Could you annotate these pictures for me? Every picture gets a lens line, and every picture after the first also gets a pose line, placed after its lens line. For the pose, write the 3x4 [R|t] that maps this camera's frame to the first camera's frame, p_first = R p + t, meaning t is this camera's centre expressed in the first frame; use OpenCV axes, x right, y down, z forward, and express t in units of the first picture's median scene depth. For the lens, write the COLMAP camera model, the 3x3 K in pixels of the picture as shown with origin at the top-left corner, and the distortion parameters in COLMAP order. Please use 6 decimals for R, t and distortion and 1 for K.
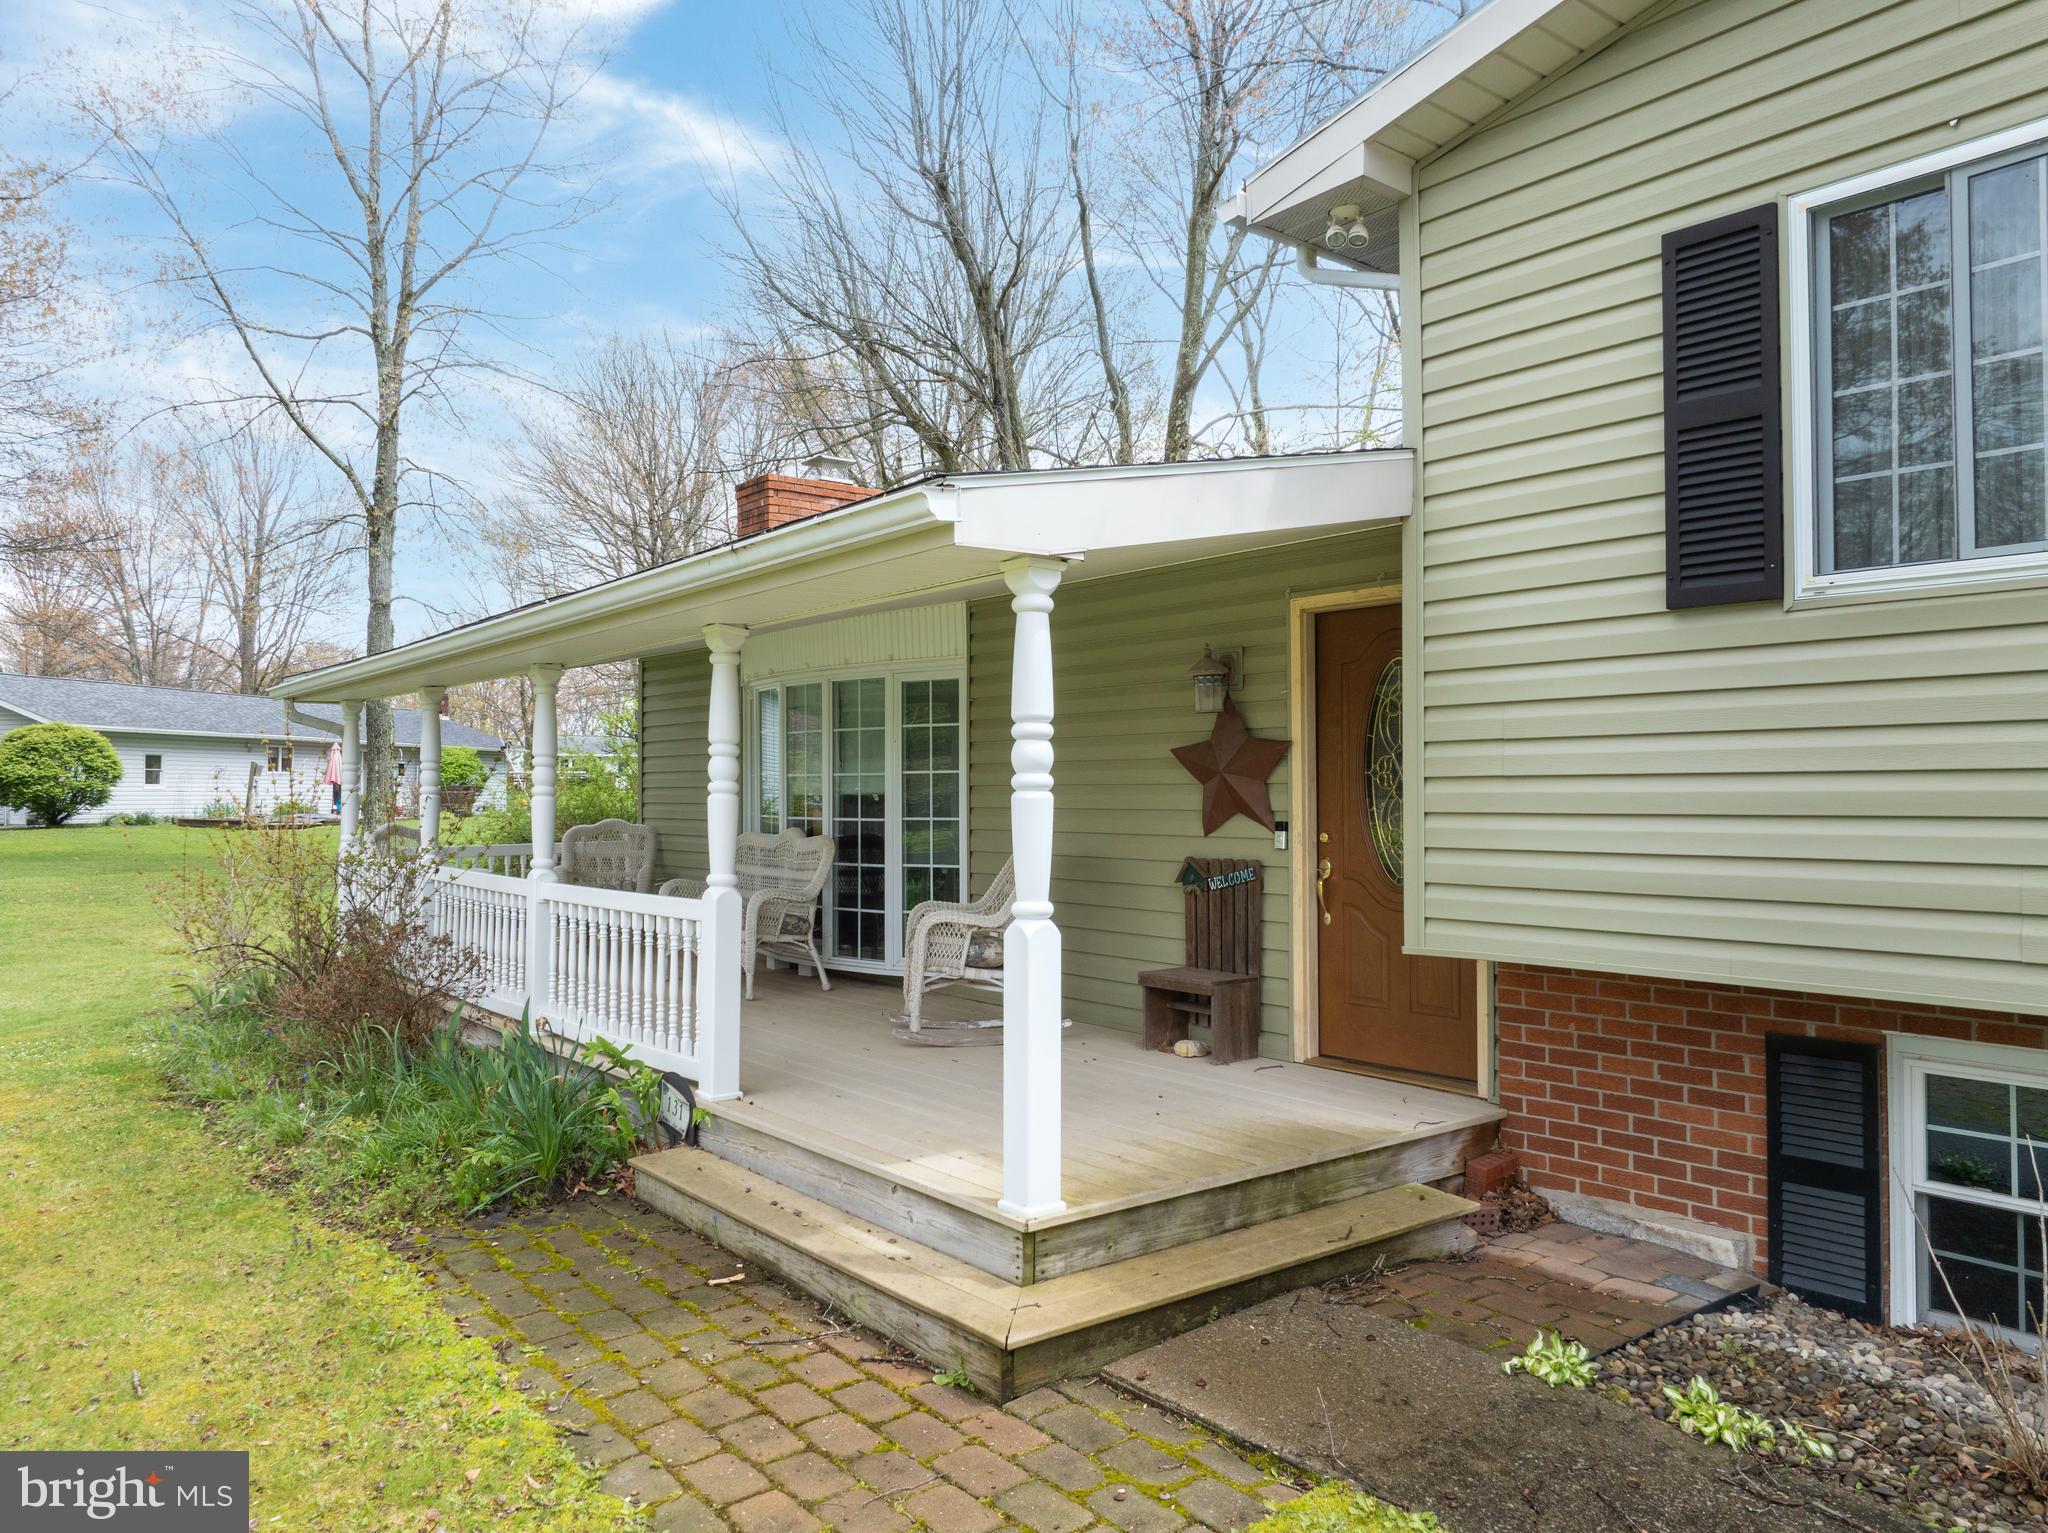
lens RADIAL K [[1455.2, 0, 1024.0], [0, 1455.2, 766.5], [0, 0, 1]] dist [-0.033474, -0.004692]
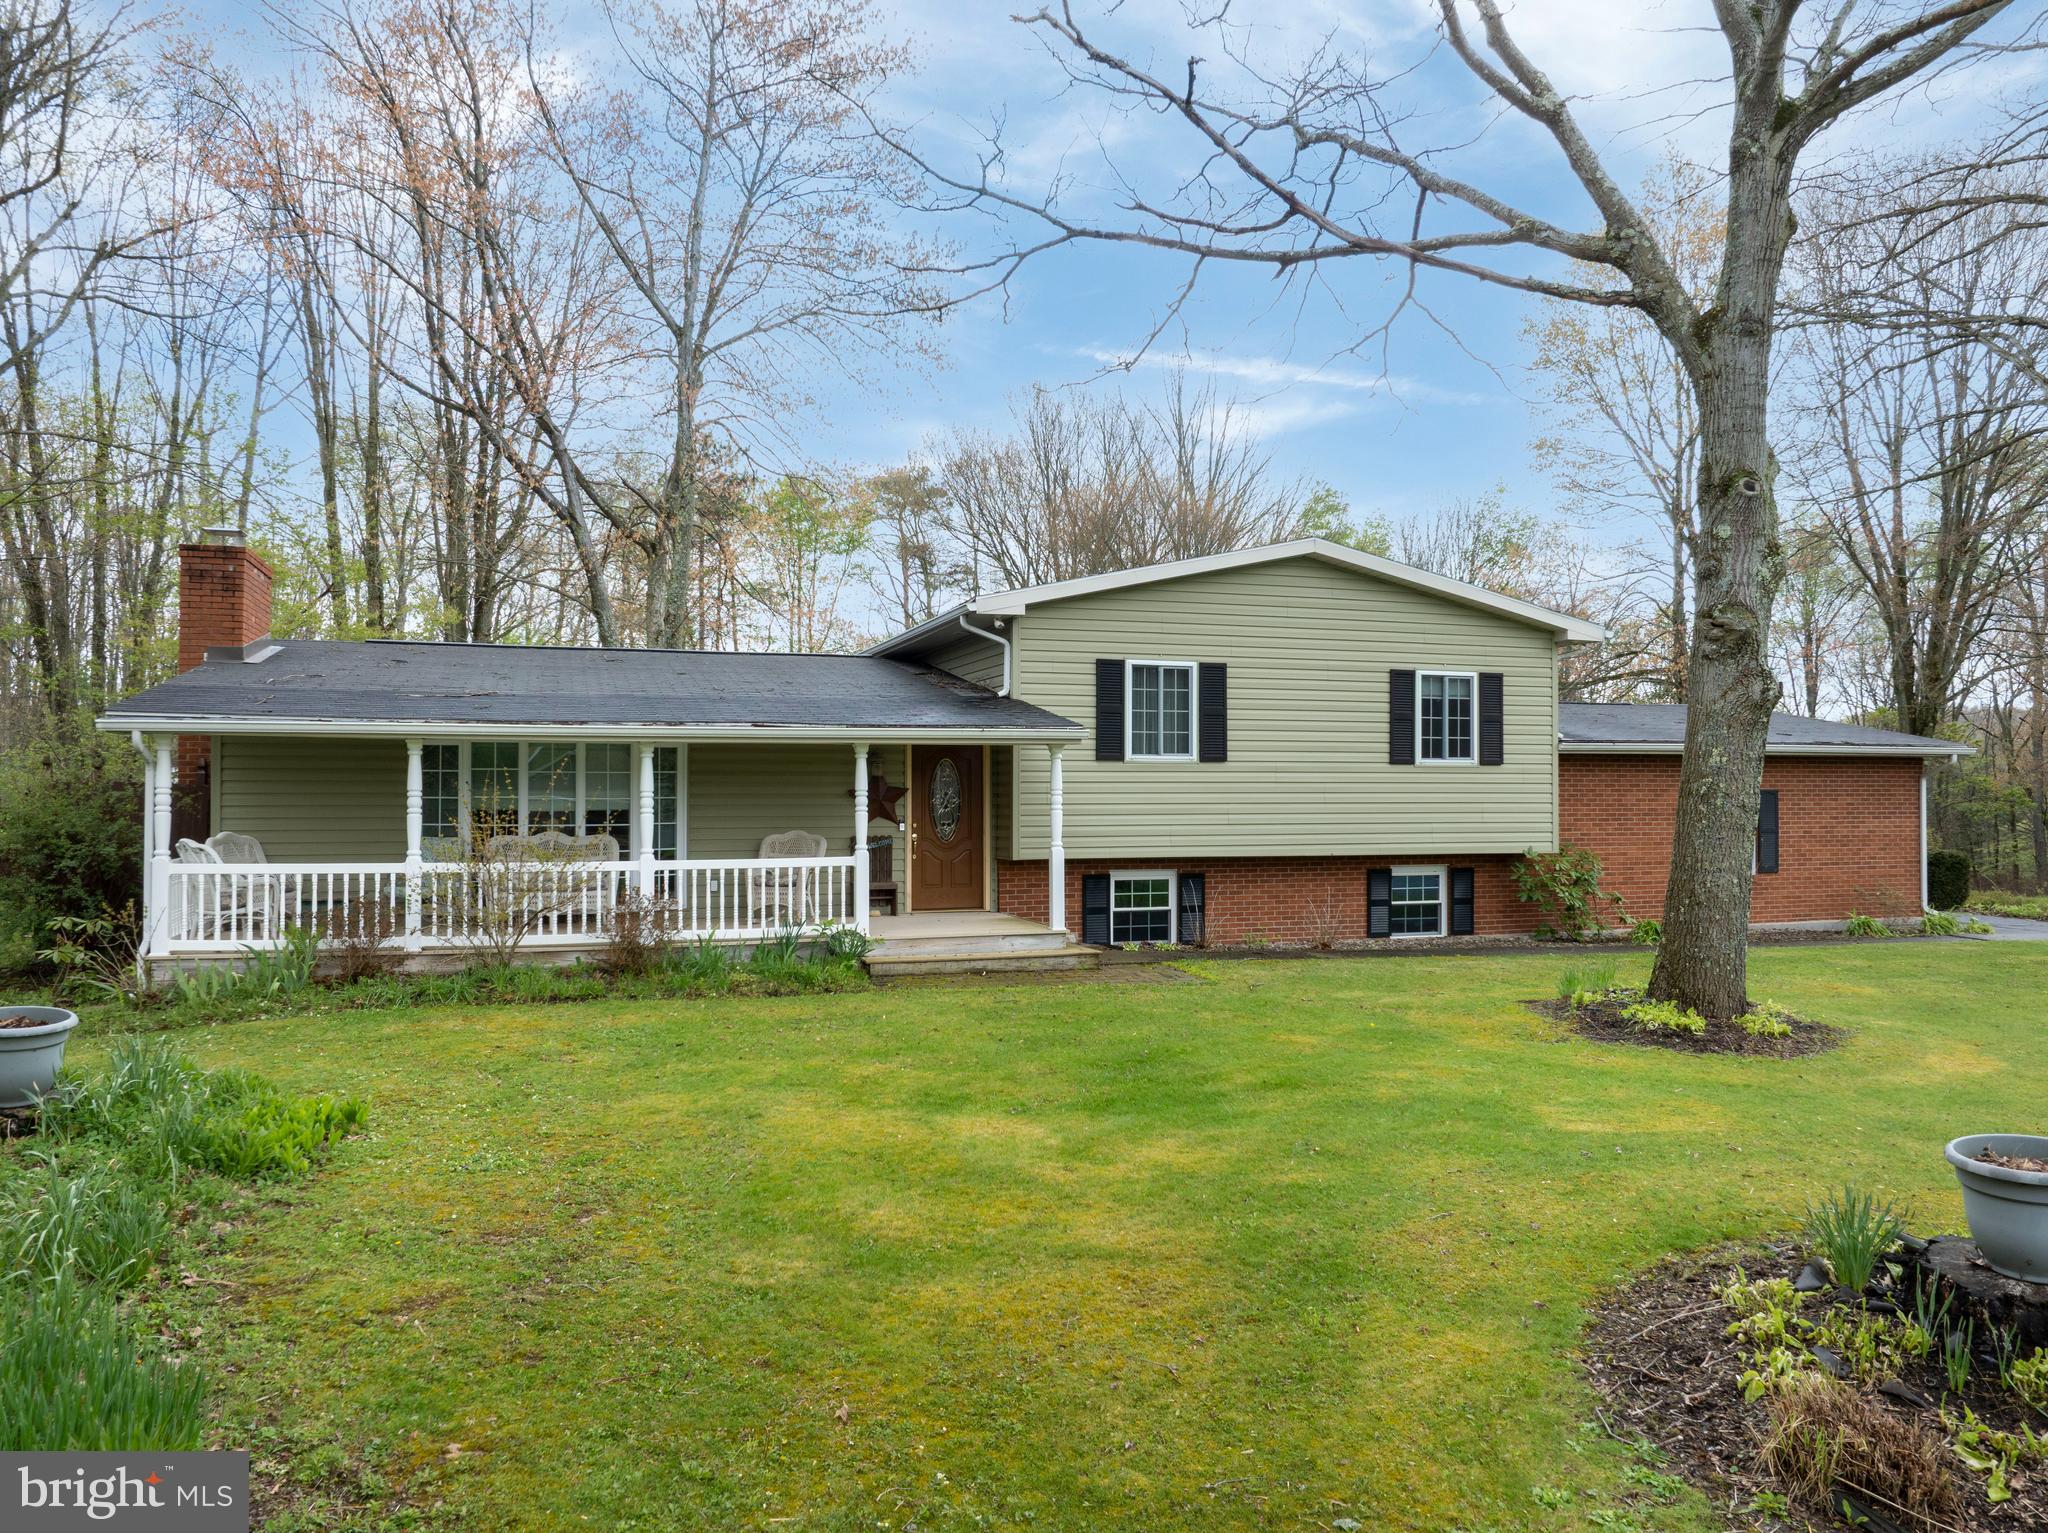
lens RADIAL K [[1431.2, 0, 1024.0], [0, 1431.2, 766.5], [0, 0, 1]] dist [-0.011646, -0.005577]
pose [[0.338264, 0.017270, 0.940893, -2.479329], [-0.018473, 0.999761, -0.011709, -0.035494], [-0.940870, -0.013421, 0.338502, -0.062478]]
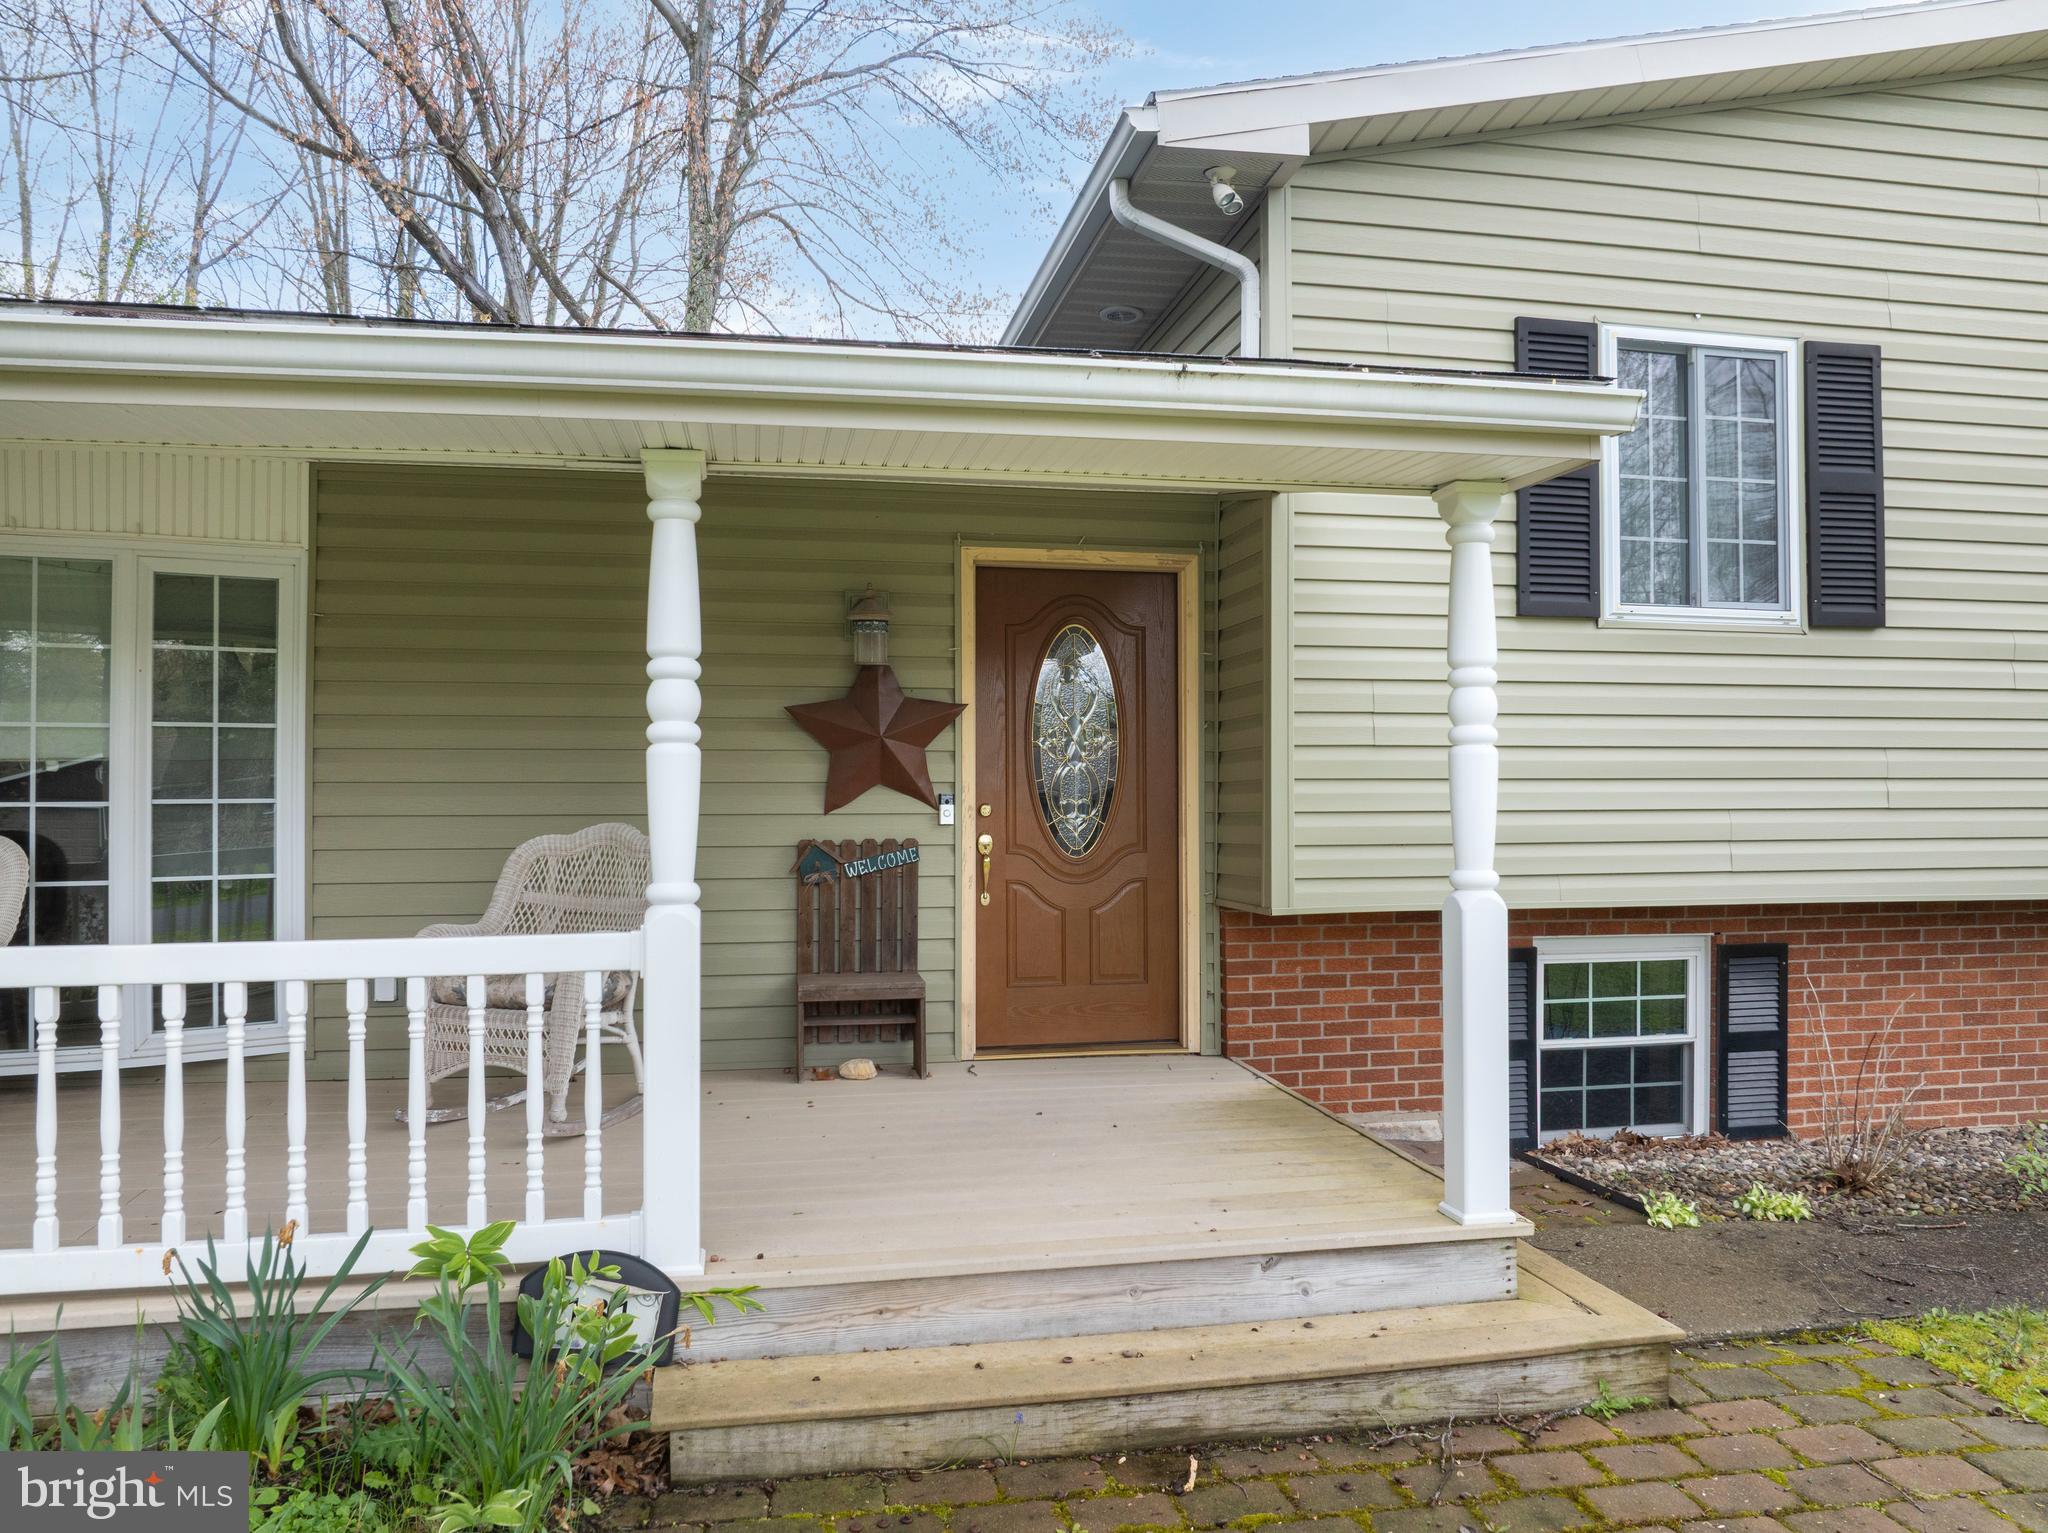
lens RADIAL K [[1455.2, 0, 1024.0], [0, 1455.2, 766.5], [0, 0, 1]] dist [-0.033474, -0.004692]
pose [[0.457072, 0.013235, 0.889331, -0.694681], [-0.016512, 0.999843, -0.006393, 0.030324], [-0.889276, -0.011762, 0.457219, 0.642516]]
